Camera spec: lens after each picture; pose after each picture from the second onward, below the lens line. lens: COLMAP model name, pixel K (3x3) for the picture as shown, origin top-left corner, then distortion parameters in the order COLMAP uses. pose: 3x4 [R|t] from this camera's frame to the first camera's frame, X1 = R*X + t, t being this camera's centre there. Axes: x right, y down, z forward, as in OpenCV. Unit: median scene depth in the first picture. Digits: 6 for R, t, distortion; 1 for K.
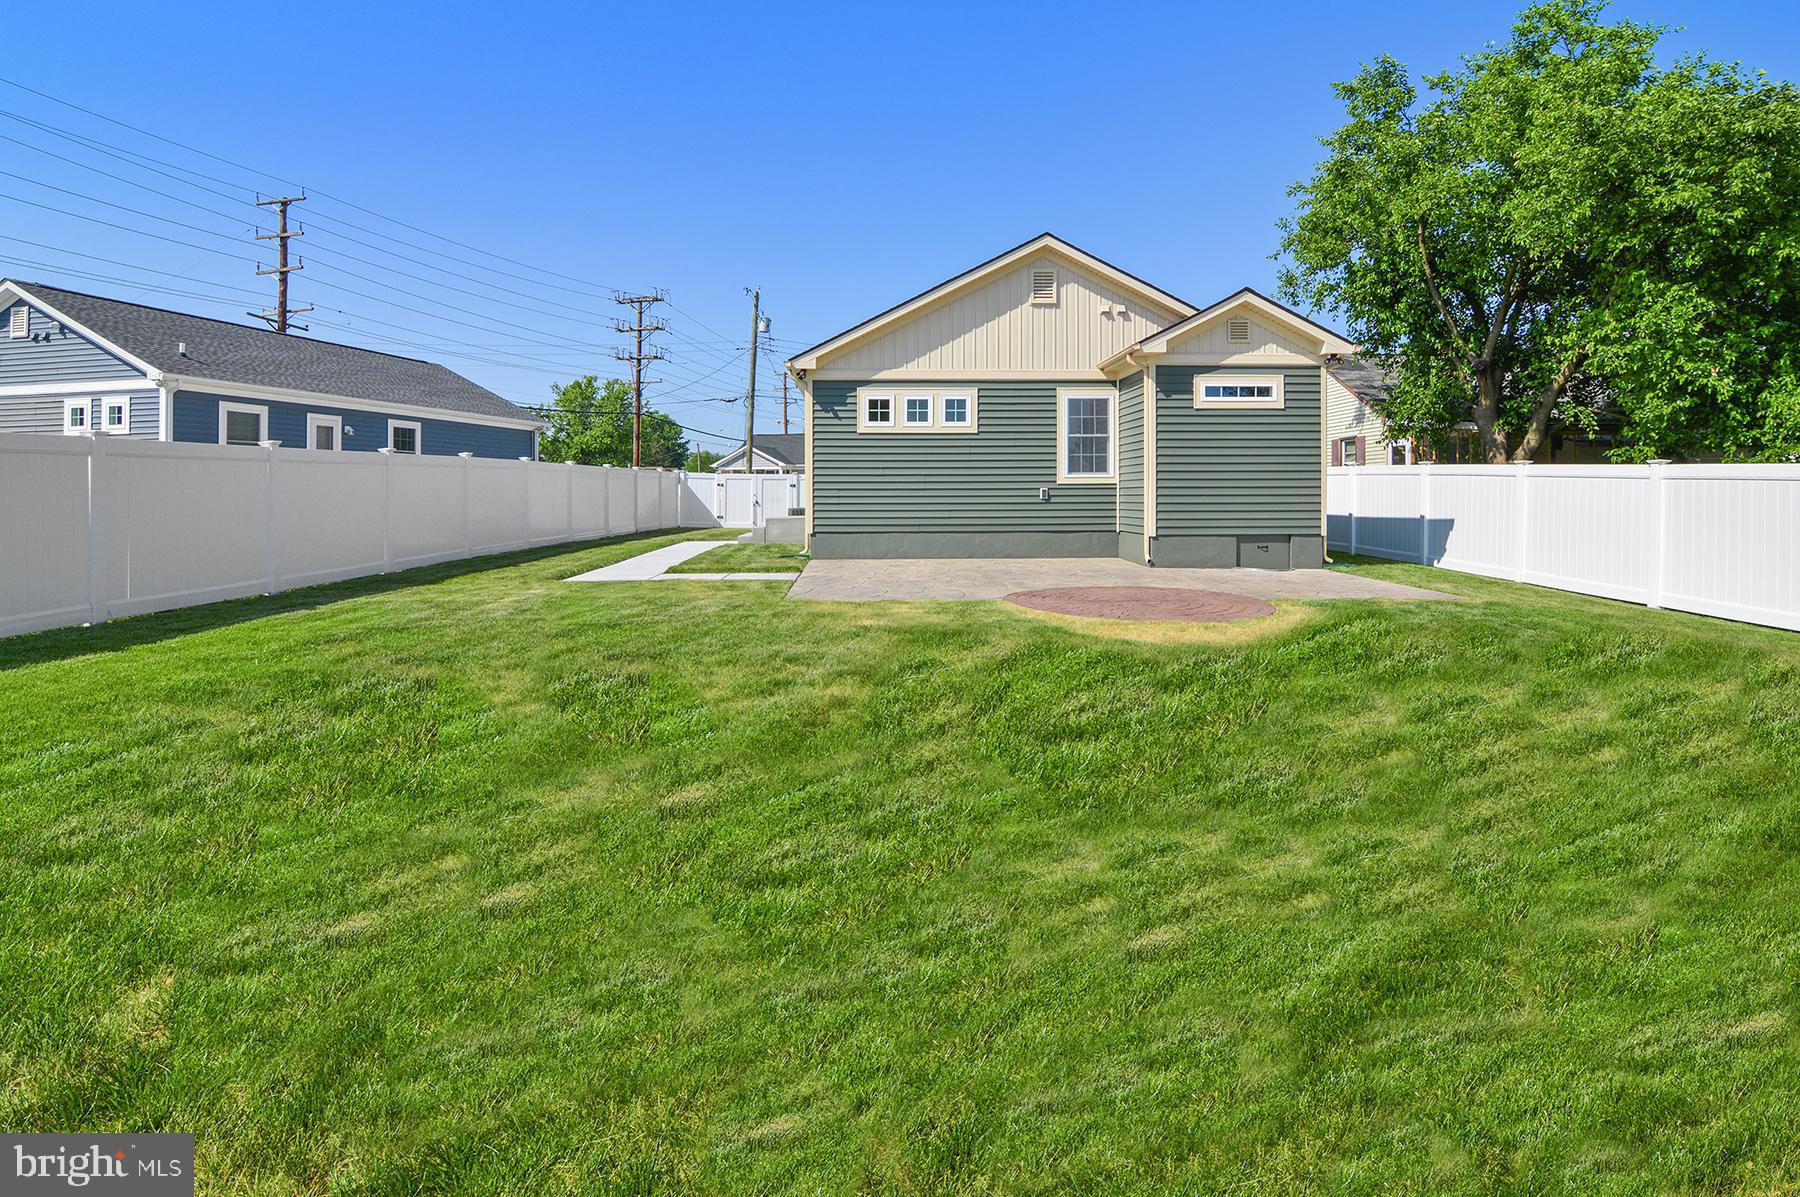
lens RADIAL K [[902.6, 0, 902.4], [0, 902.6, 508.2], [0, 0, 1]] dist [-0.002642, -0.010467]
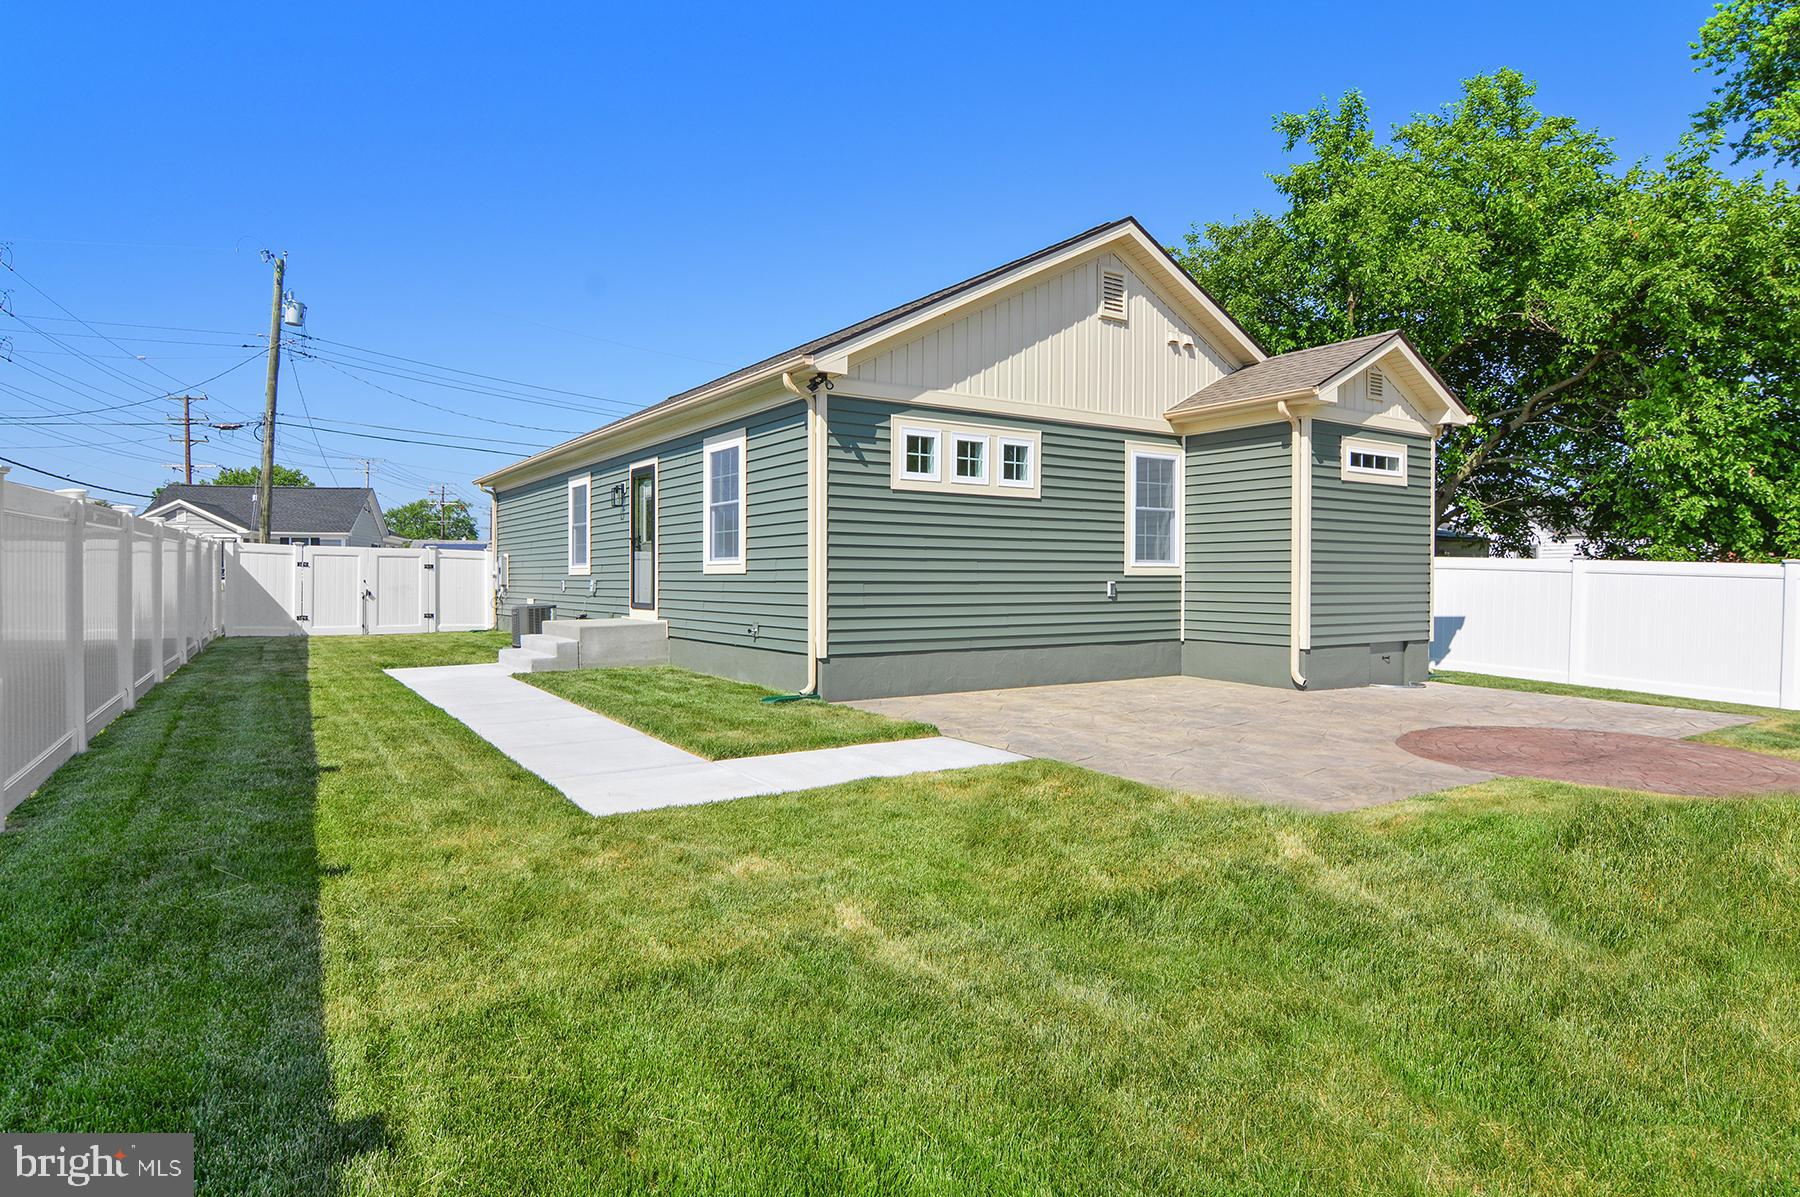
lens RADIAL K [[1007.3, 0, 900.0], [0, 1007.3, 598.5], [0, 0, 1]] dist [-0.015050, -0.002941]
pose [[0.852361, -0.005839, 0.522921, -0.396020], [0.001203, 0.999957, 0.009204, -0.016221], [-0.522952, -0.007216, 0.852332, 0.418557]]
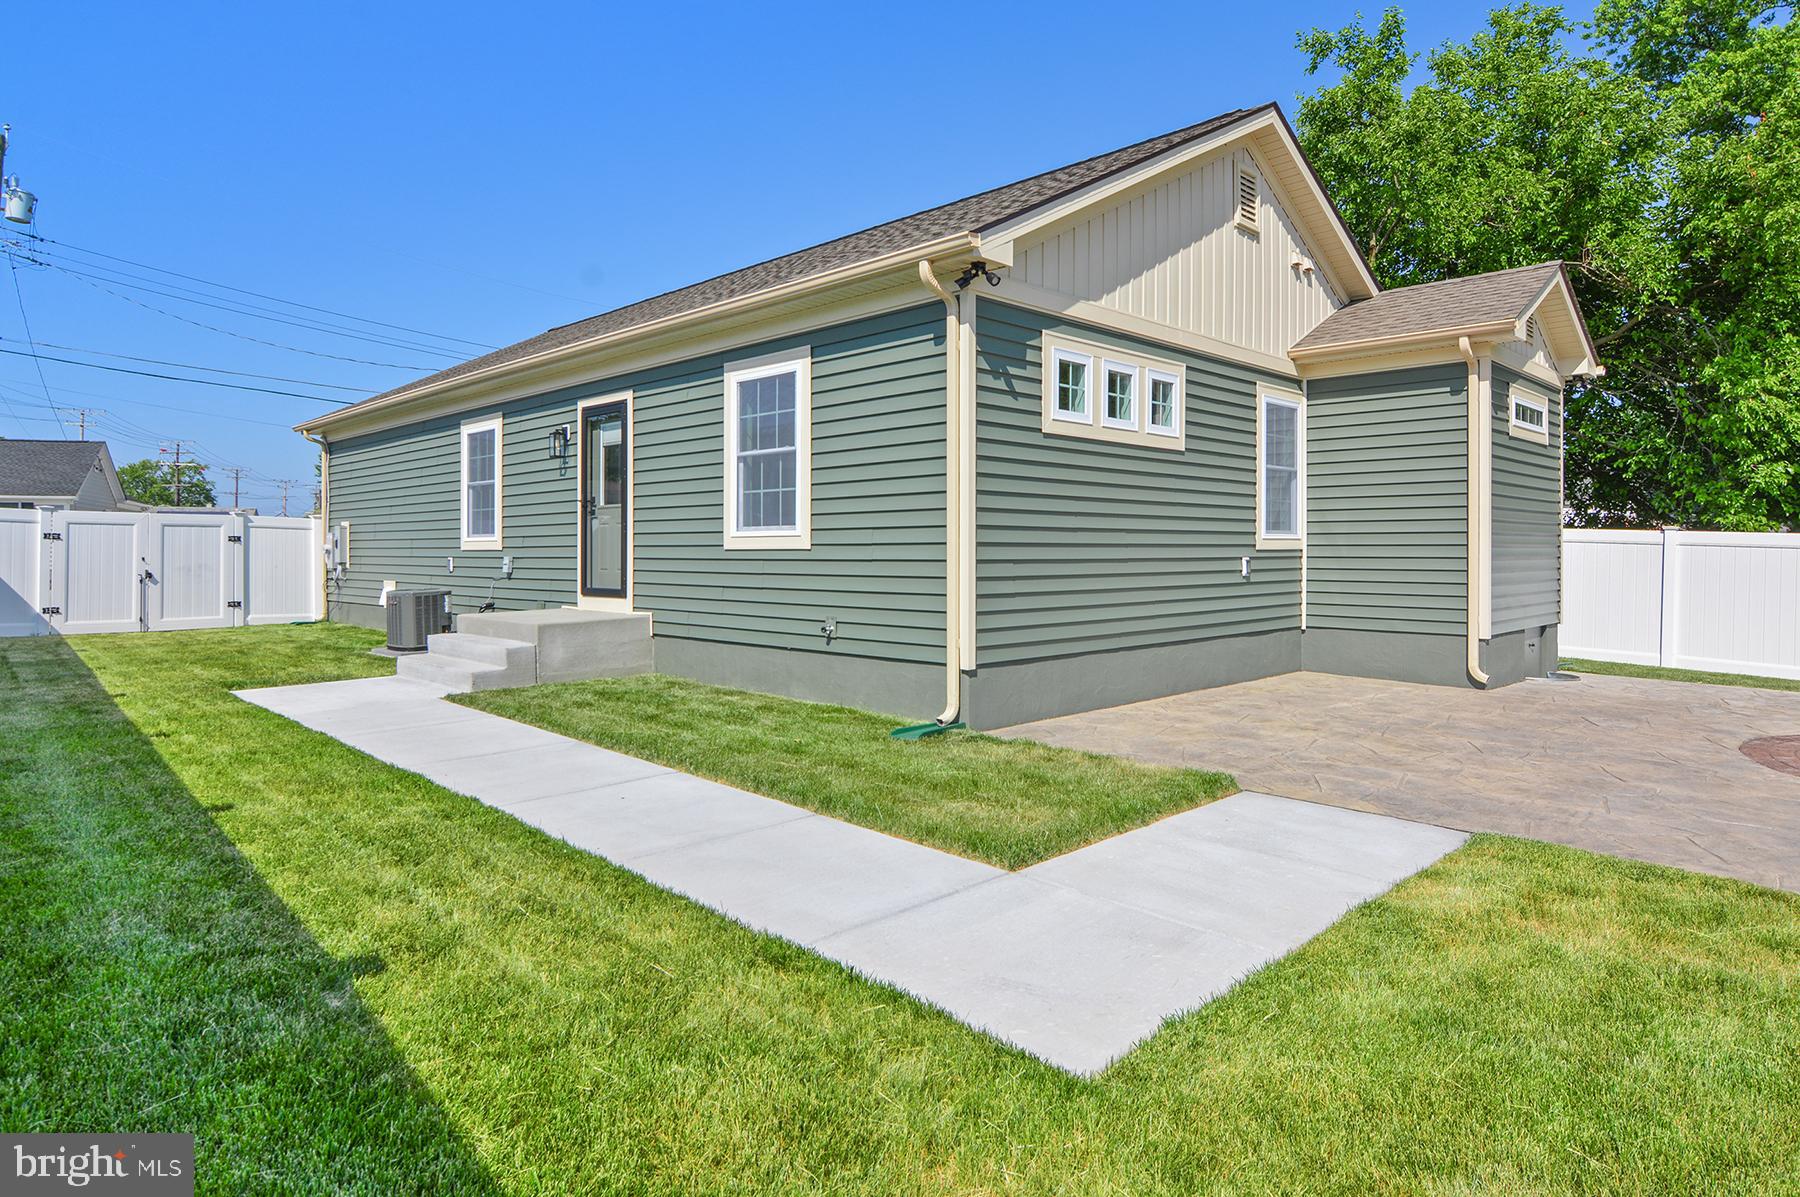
lens RADIAL K [[1048.2, 0, 906.5], [0, 1048.2, 556.7], [0, 0, 1]] dist [-0.017293, -0.000503]
pose [[0.736776, -0.001711, 0.676134, -0.440787], [0.005940, 0.999975, -0.003943, -0.021250], [-0.676110, 0.006922, 0.736768, 0.666229]]
